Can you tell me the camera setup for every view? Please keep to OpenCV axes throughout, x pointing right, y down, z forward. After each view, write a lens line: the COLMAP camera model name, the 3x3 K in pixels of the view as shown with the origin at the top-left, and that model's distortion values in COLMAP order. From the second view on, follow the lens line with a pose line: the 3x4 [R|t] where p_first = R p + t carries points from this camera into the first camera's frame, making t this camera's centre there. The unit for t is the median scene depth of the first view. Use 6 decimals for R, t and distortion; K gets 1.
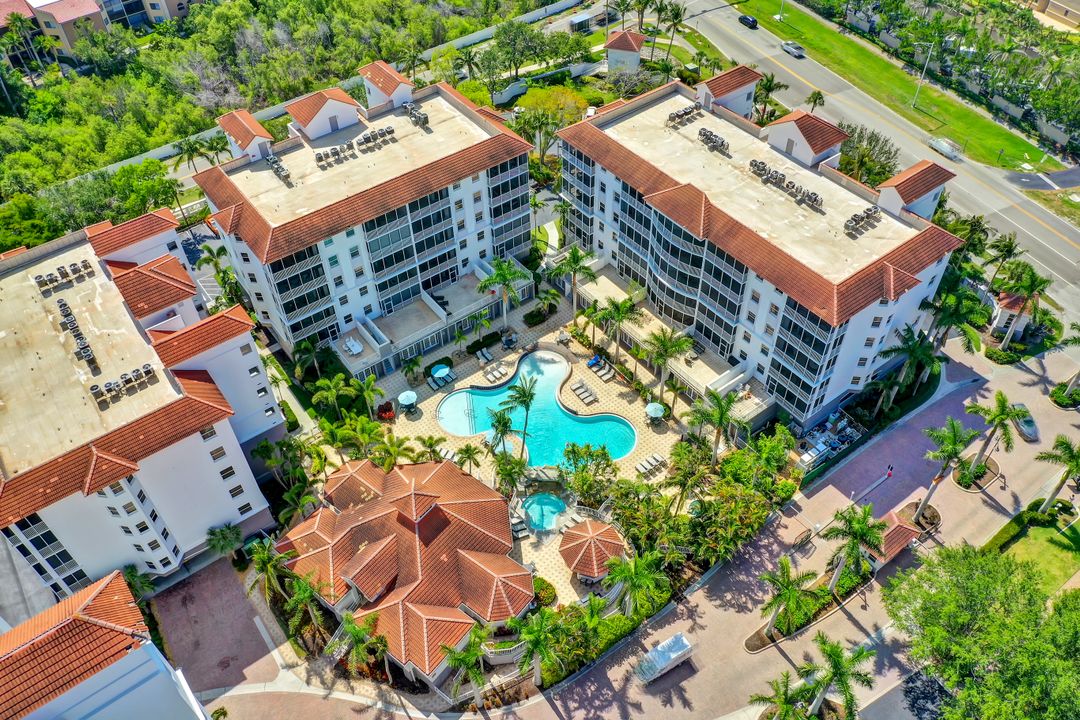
lens RADIAL K [[845.8, 0, 536.5], [0, 845.8, 356.9], [0, 0, 1]] dist [-0.003098, 0.000486]
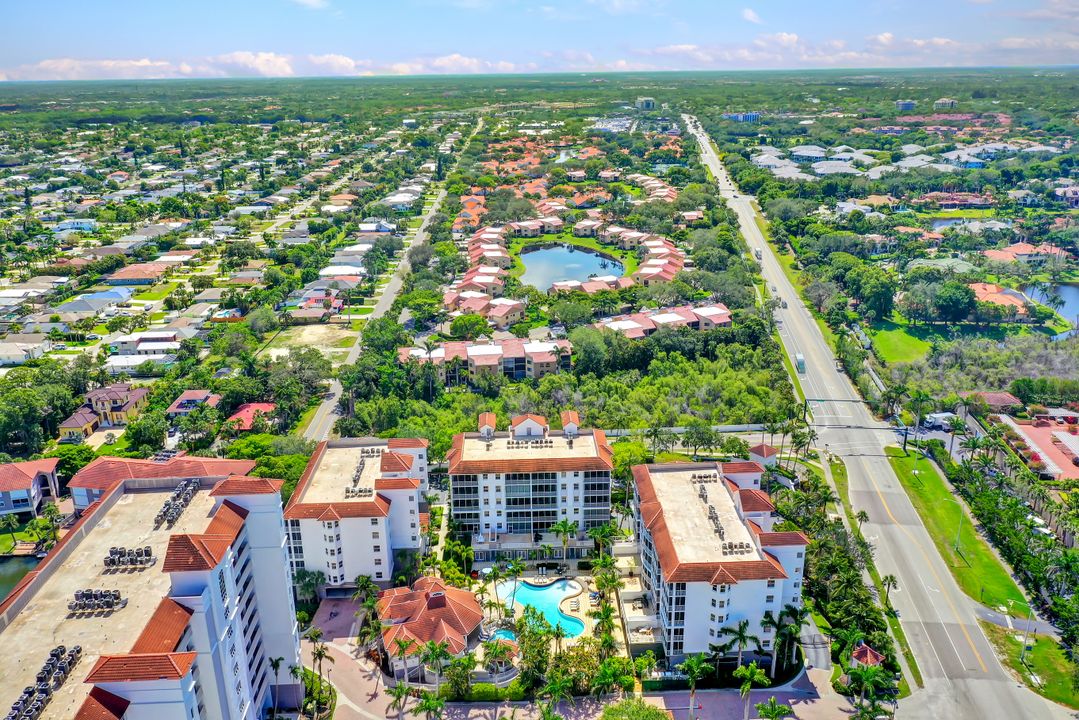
lens RADIAL K [[845.0, 0, 541.8], [0, 845.0, 364.5], [0, 0, 1]] dist [-0.003098, 0.000486]
pose [[0.822849, 0.196888, -0.533061, 0.795922], [-0.414403, 0.849772, -0.325818, 0.208754], [0.388831, 0.489001, 0.780826, -0.558441]]
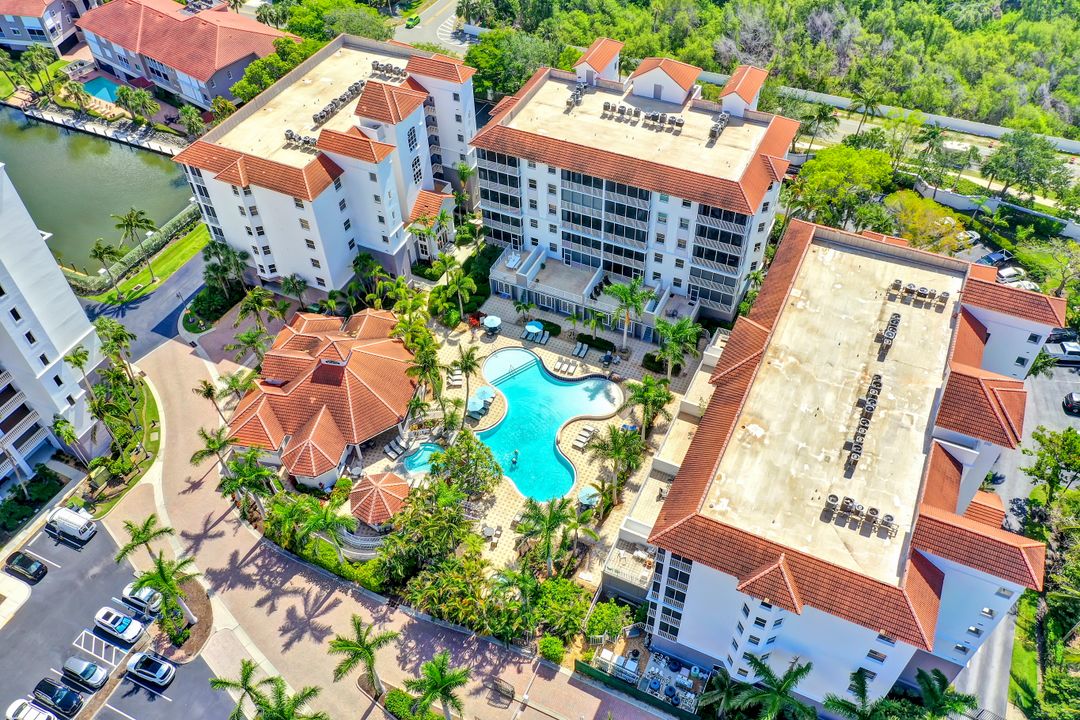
lens RADIAL K [[845.8, 0, 542.2], [0, 845.8, 354.7], [0, 0, 1]] dist [-0.003098, 0.000486]
pose [[0.466387, 0.648495, -0.601612, 0.542043], [-0.631323, 0.720408, 0.287129, -0.265412], [0.619608, 0.245898, 0.745399, 0.241254]]
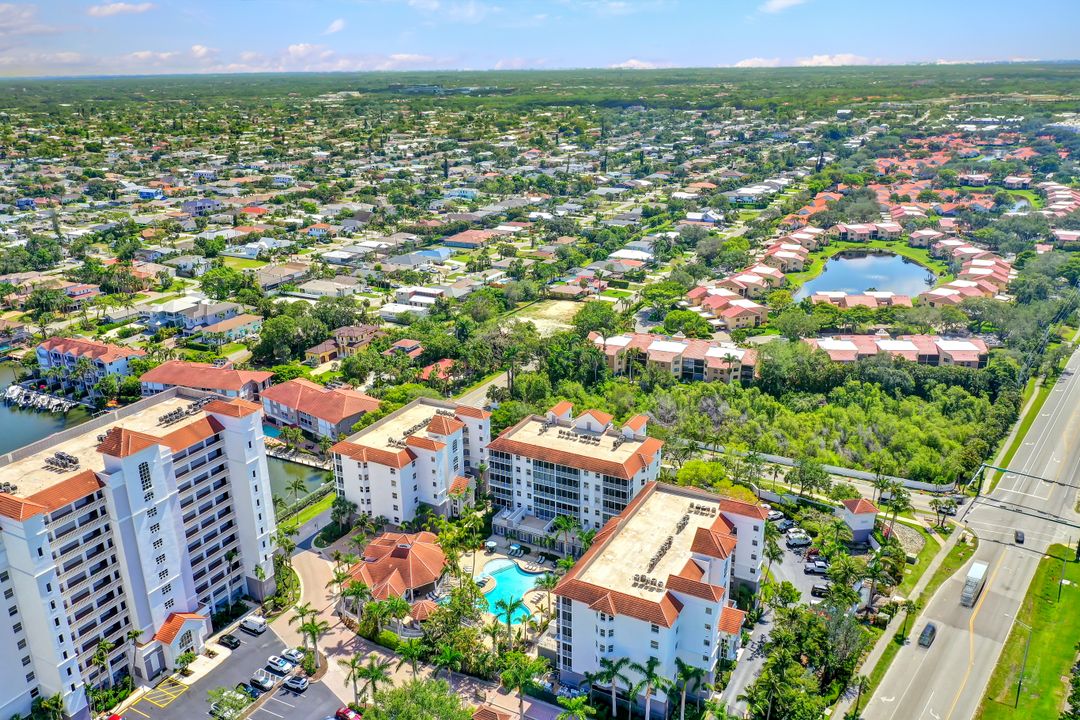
lens RADIAL K [[845.8, 0, 538.4], [0, 845.8, 355.4], [0, 0, 1]] dist [-0.003098, 0.000486]
pose [[0.421073, 0.308570, -0.852926, 1.342652], [-0.651393, 0.757244, -0.047626, -0.243770], [0.631177, 0.575644, 0.519855, -0.153861]]
